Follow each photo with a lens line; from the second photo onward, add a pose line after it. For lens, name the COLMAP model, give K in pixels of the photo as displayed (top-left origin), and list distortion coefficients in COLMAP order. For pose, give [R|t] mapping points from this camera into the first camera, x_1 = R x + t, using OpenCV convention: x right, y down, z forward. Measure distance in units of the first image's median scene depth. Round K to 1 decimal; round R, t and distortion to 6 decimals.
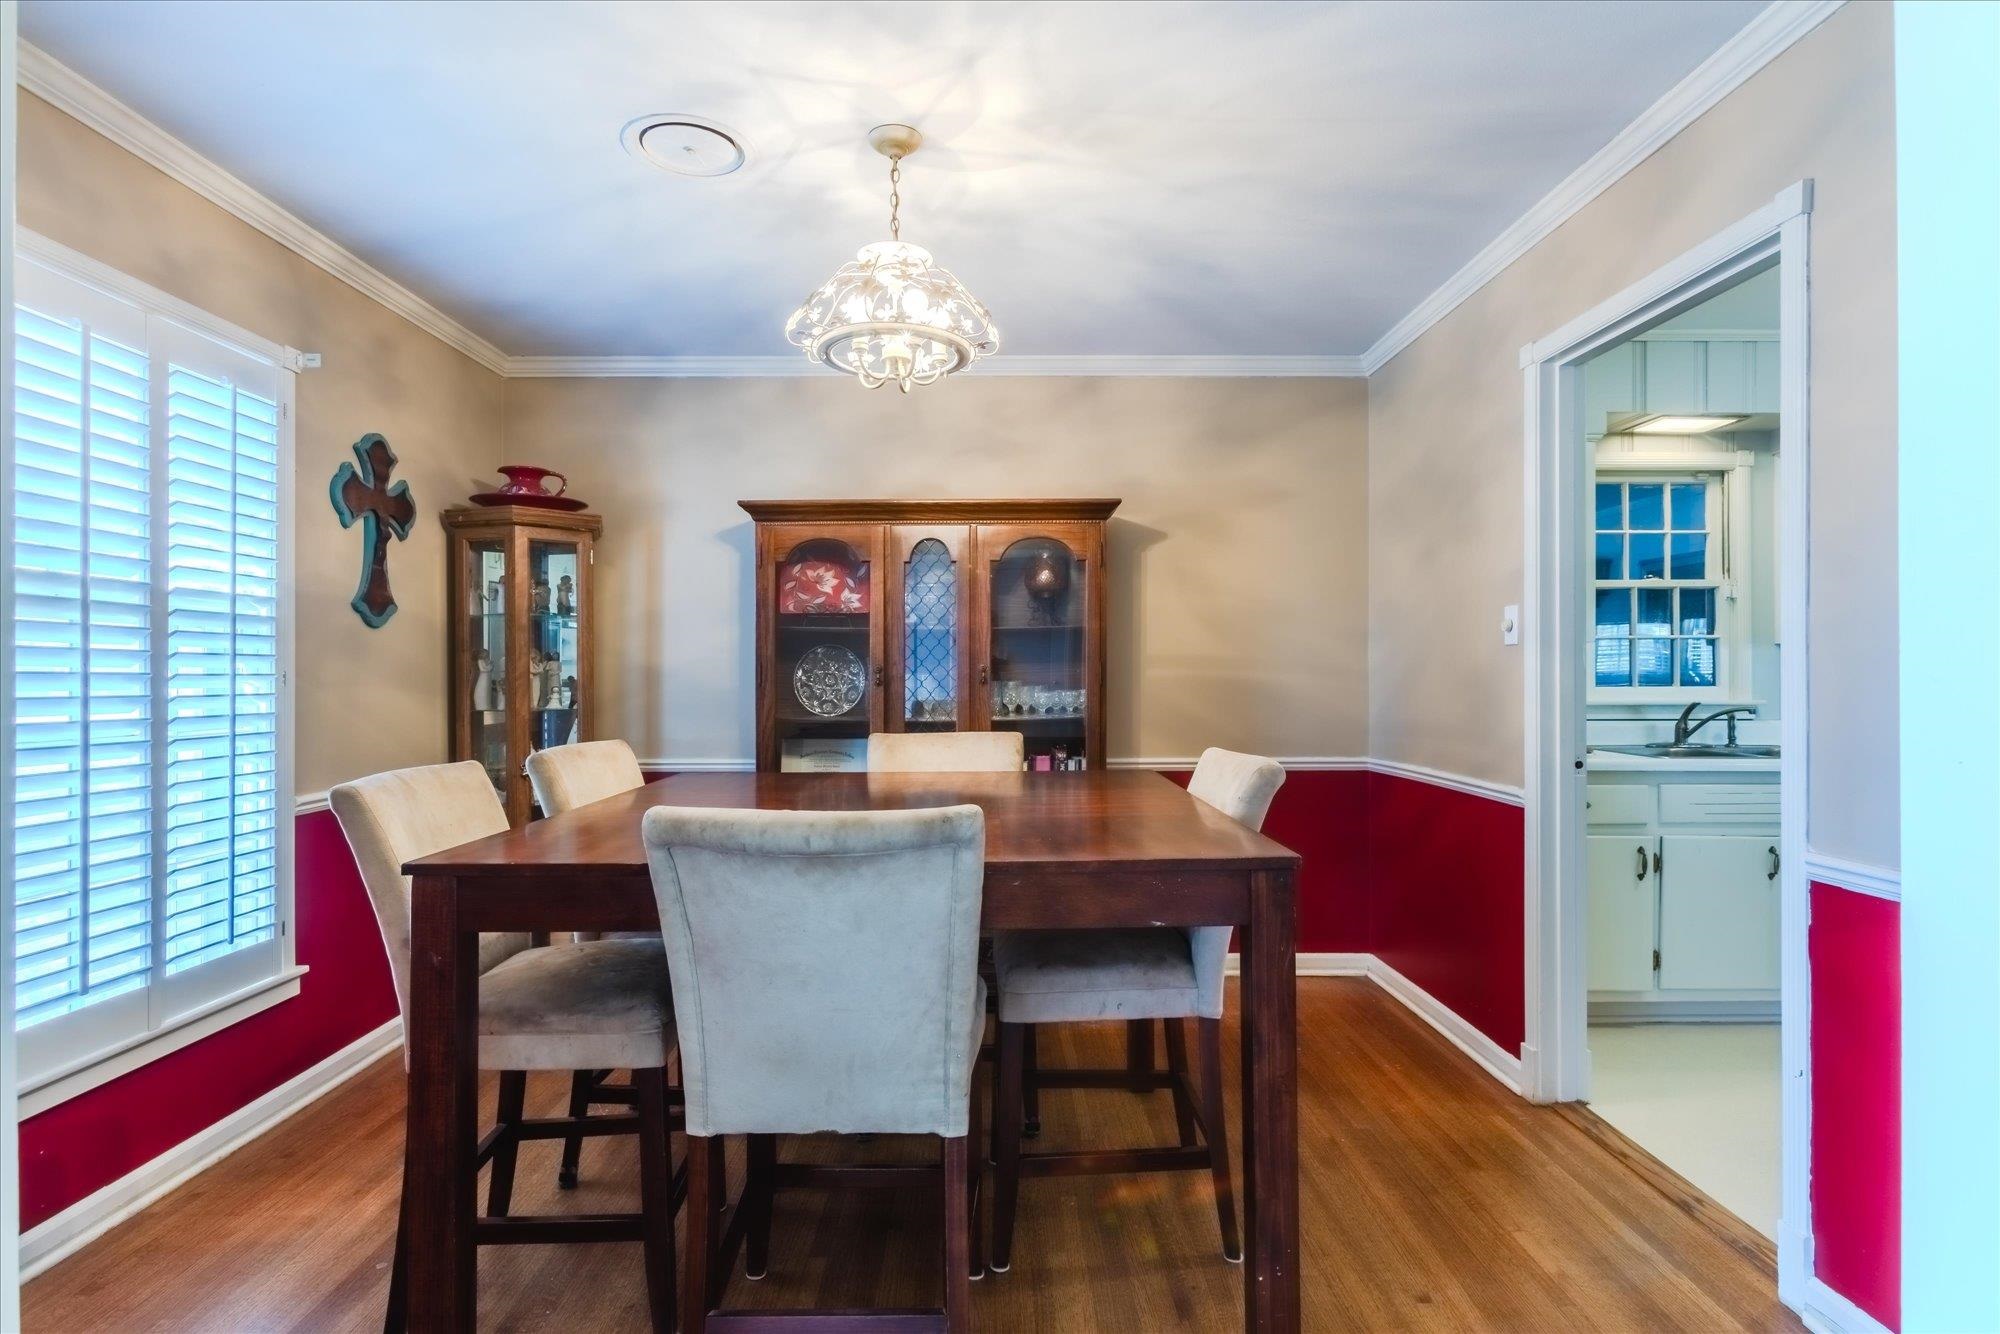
lens RADIAL K [[899.7, 0, 1000.0], [0, 899.7, 667.0], [0, 0, 1]] dist [-0.000553, -0.000087]
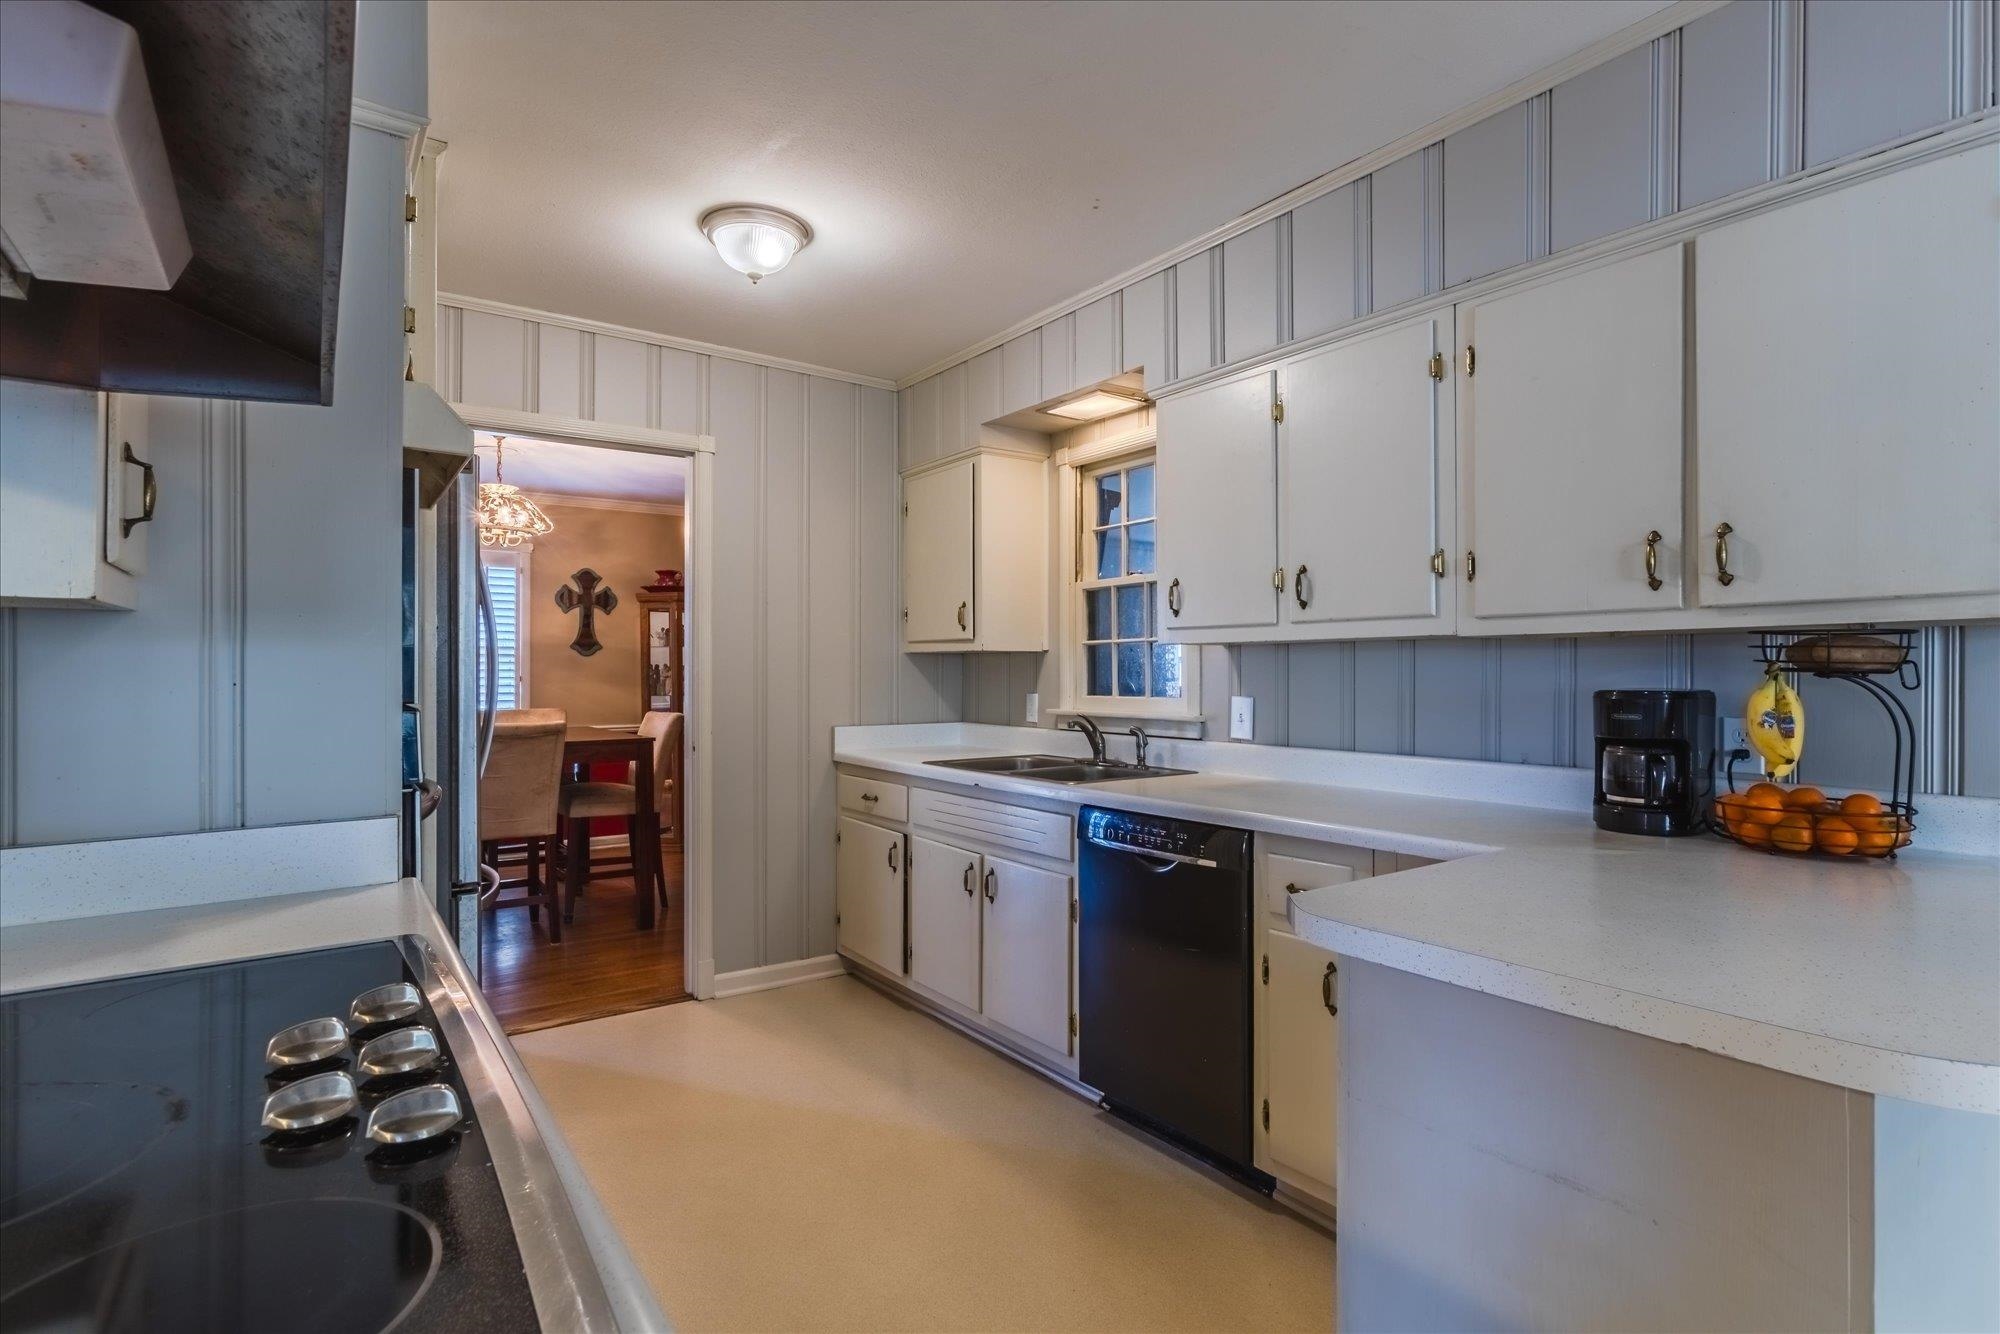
lens RADIAL K [[899.7, 0, 1000.0], [0, 899.7, 667.0], [0, 0, 1]] dist [-0.000553, -0.000087]
pose [[0.603960, -0.005148, -0.796998, 2.082805], [0.007440, 0.999972, -0.000821, -0.008772], [0.796980, -0.005434, 0.603982, 0.578208]]
